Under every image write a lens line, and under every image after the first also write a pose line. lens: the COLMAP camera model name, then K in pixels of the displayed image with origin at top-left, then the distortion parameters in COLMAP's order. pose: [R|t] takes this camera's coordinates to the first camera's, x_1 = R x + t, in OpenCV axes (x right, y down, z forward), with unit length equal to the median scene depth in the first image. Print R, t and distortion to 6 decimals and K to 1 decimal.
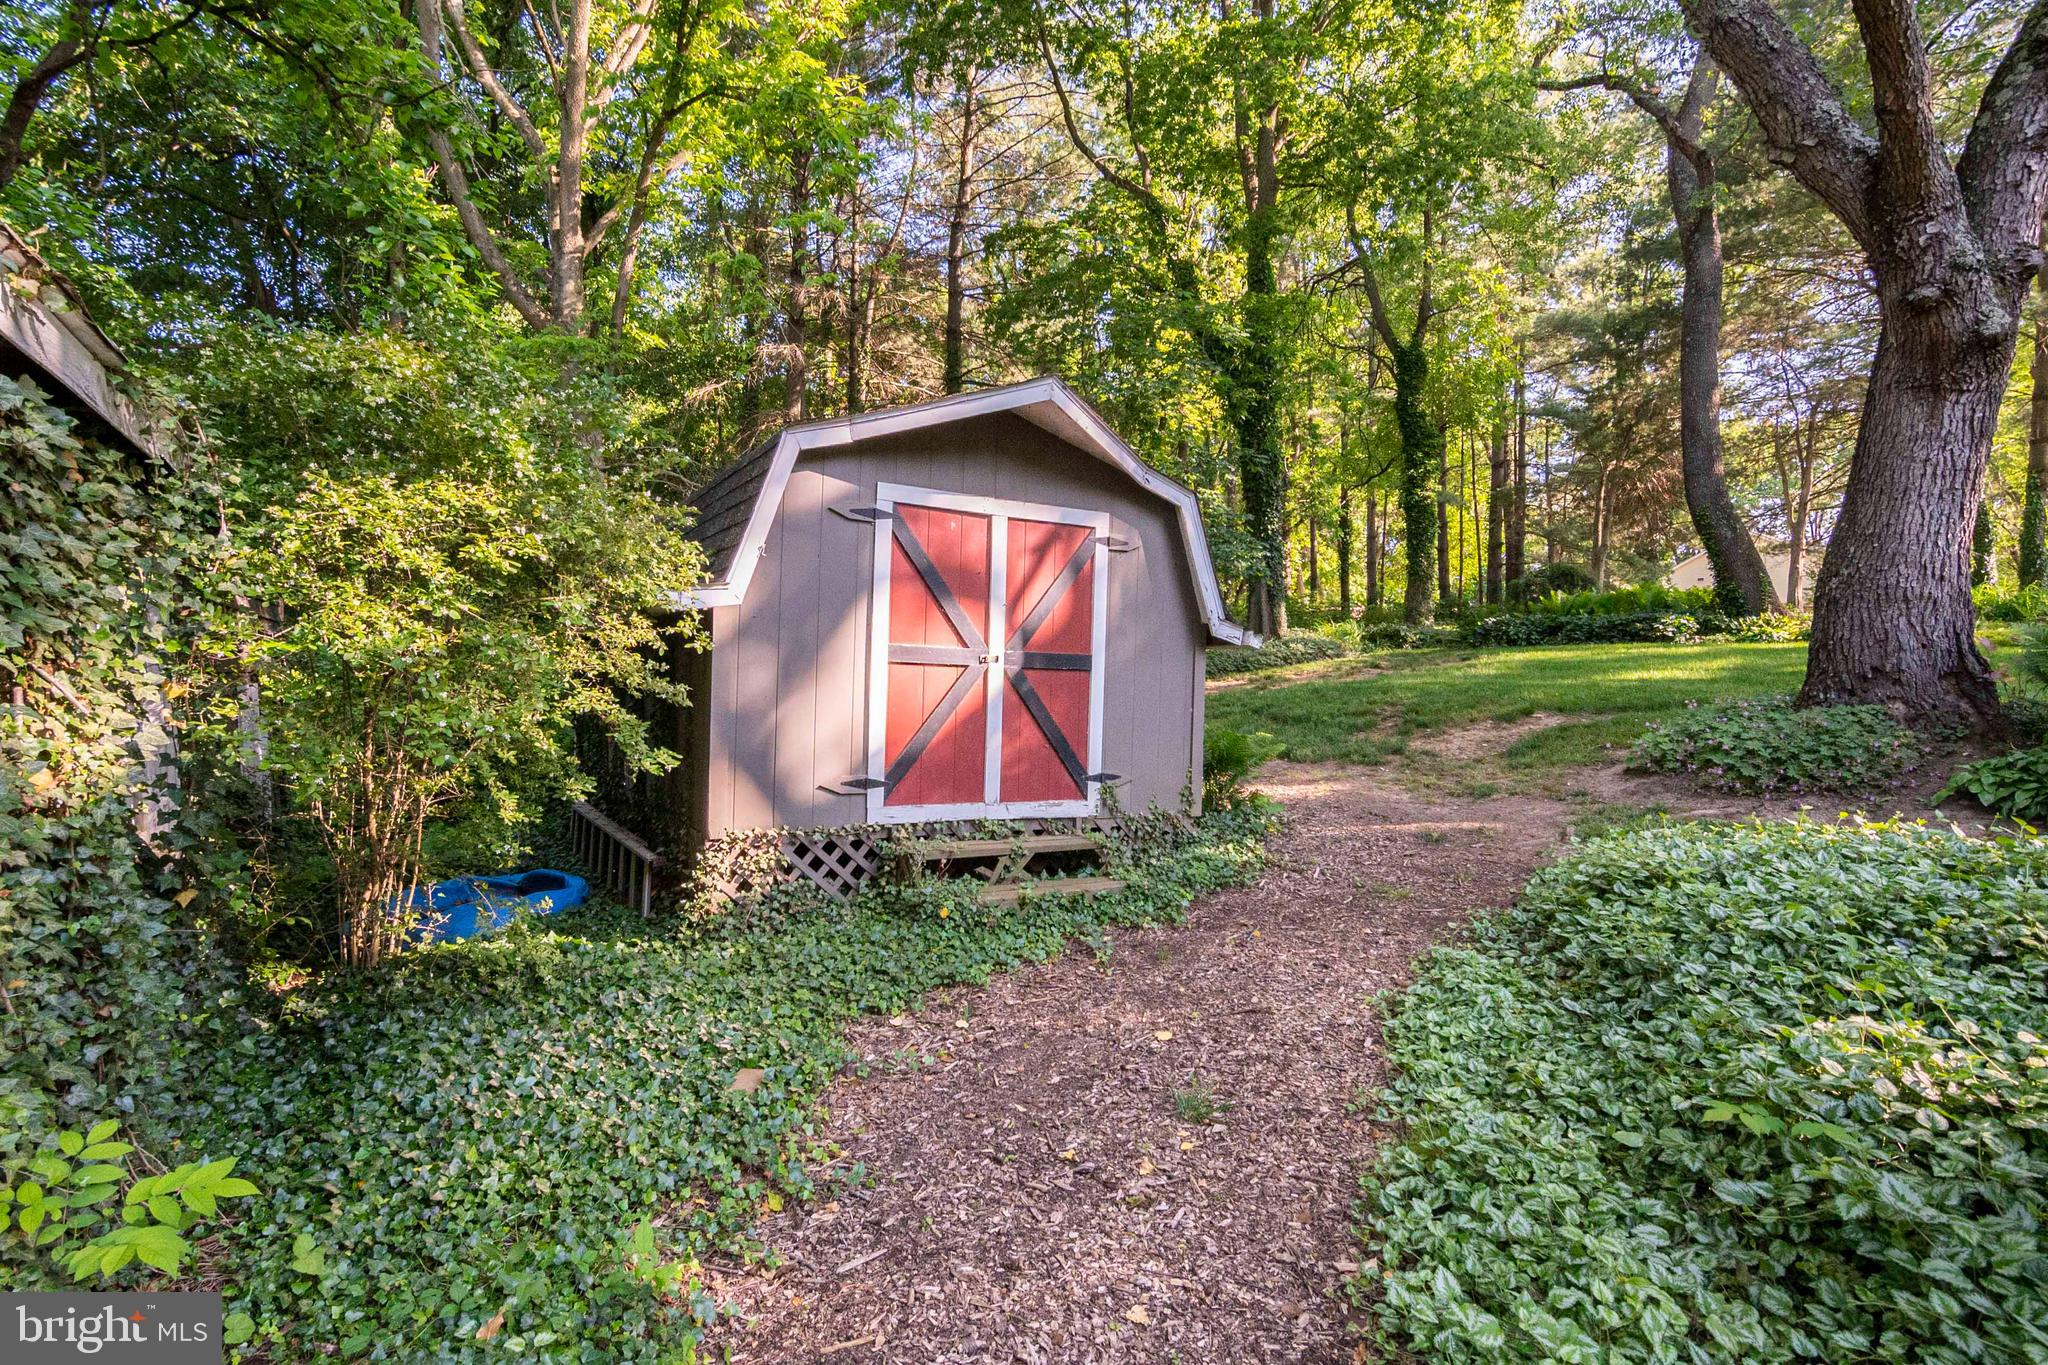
lens RADIAL K [[1044.1, 0, 1058.8], [0, 1044.1, 693.8], [0, 0, 1]] dist [-0.041012, 0.013460]
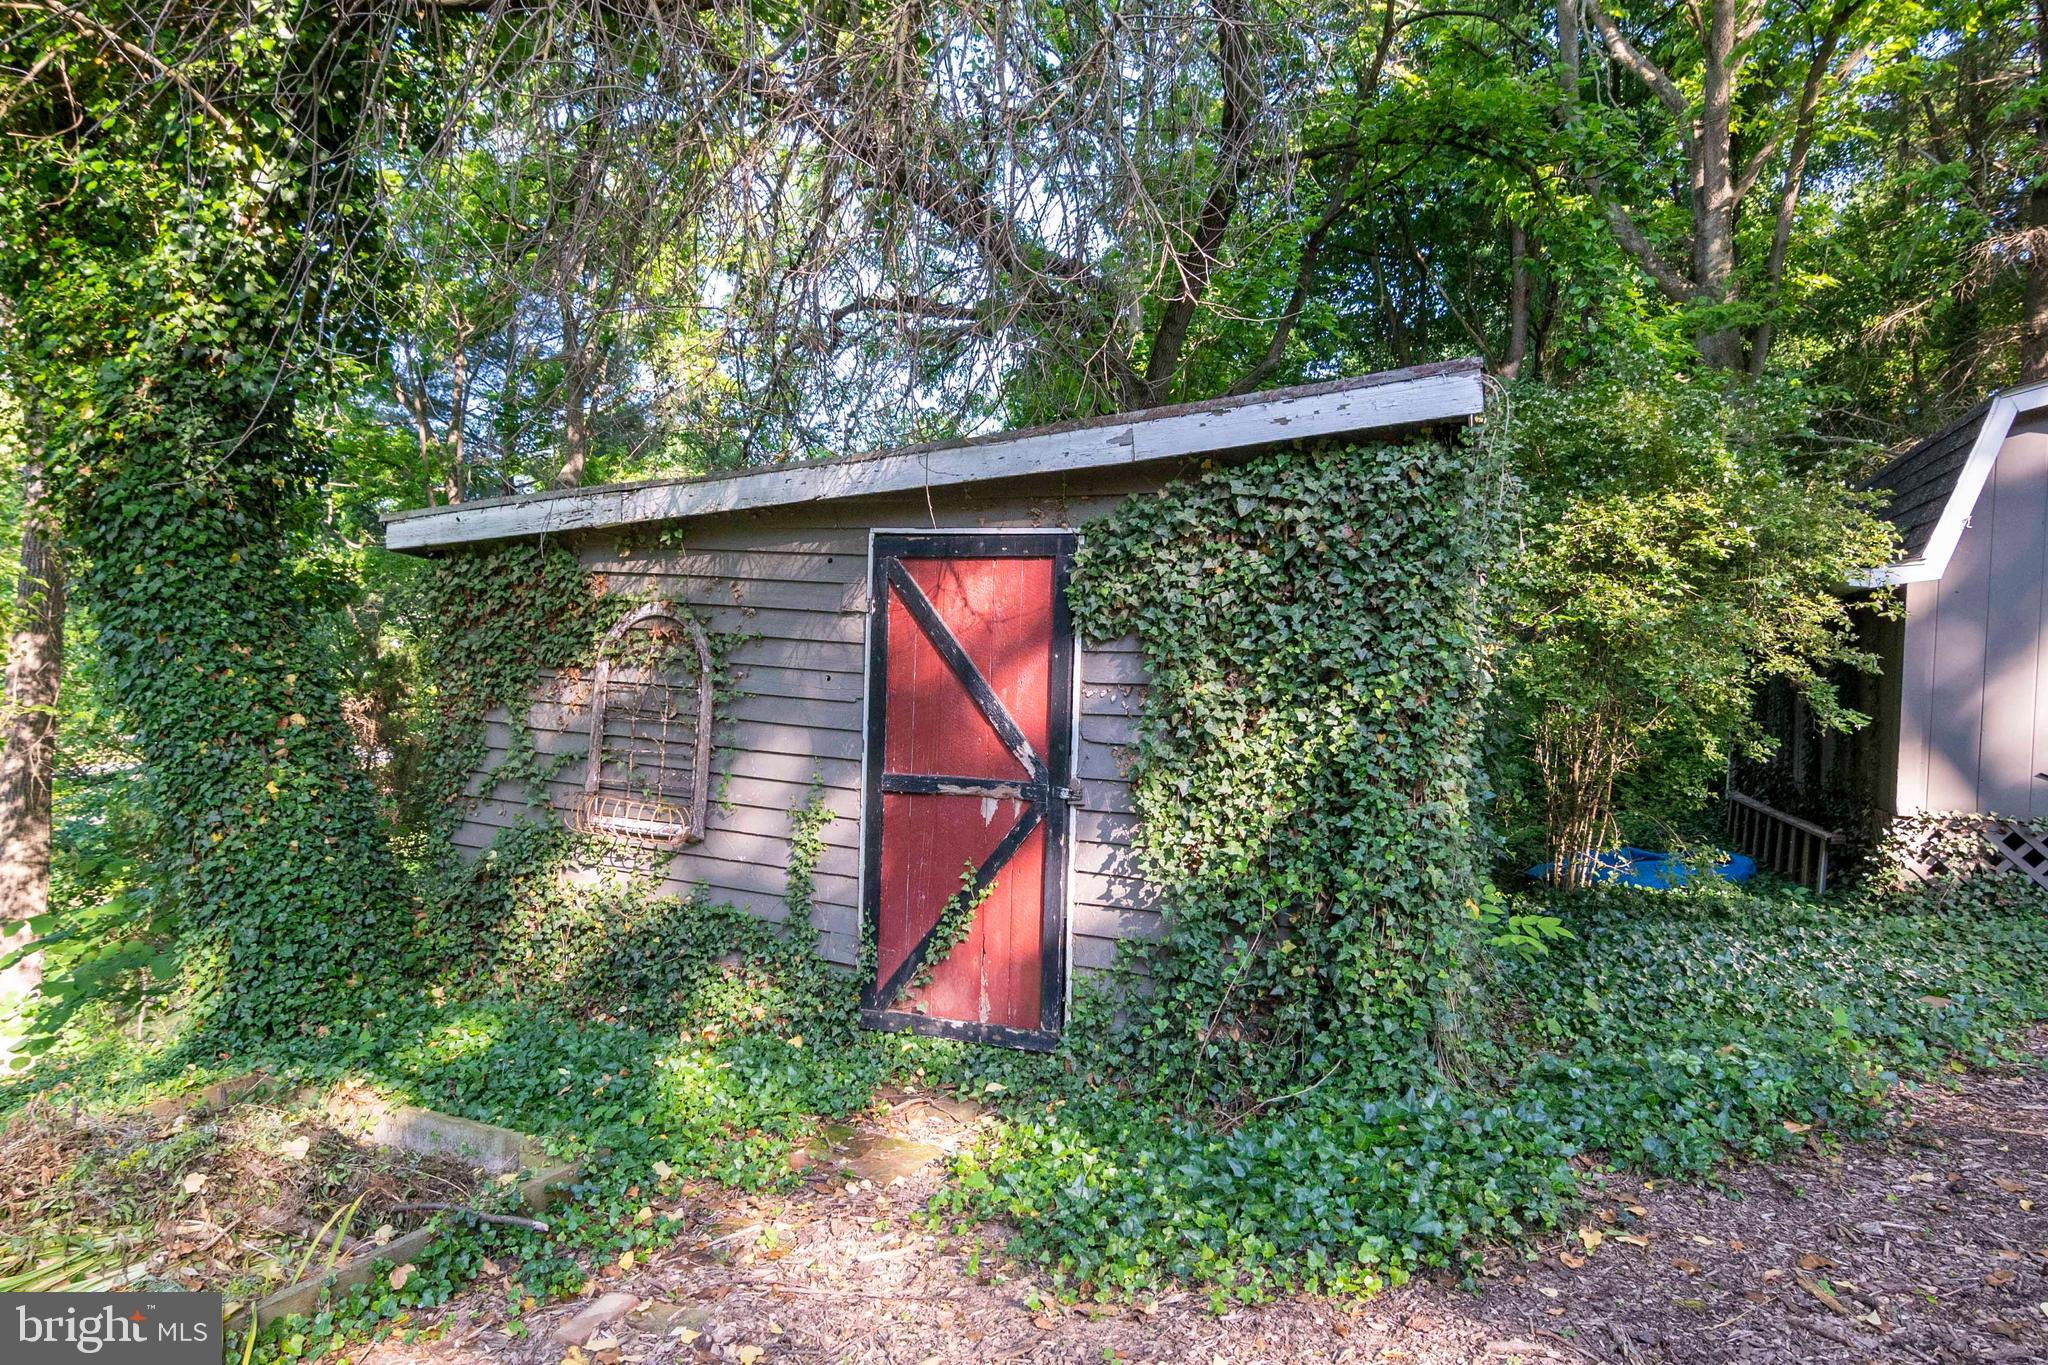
lens RADIAL K [[1181.4, 0, 1020.9], [0, 1181.4, 669.4], [0, 0, 1]] dist [-0.017639, 0.003187]
pose [[0.569548, 0.004195, -0.821947, 0.126000], [-0.032518, 0.999319, -0.017432, 0.053950], [0.821314, 0.036657, 0.569297, -0.394750]]
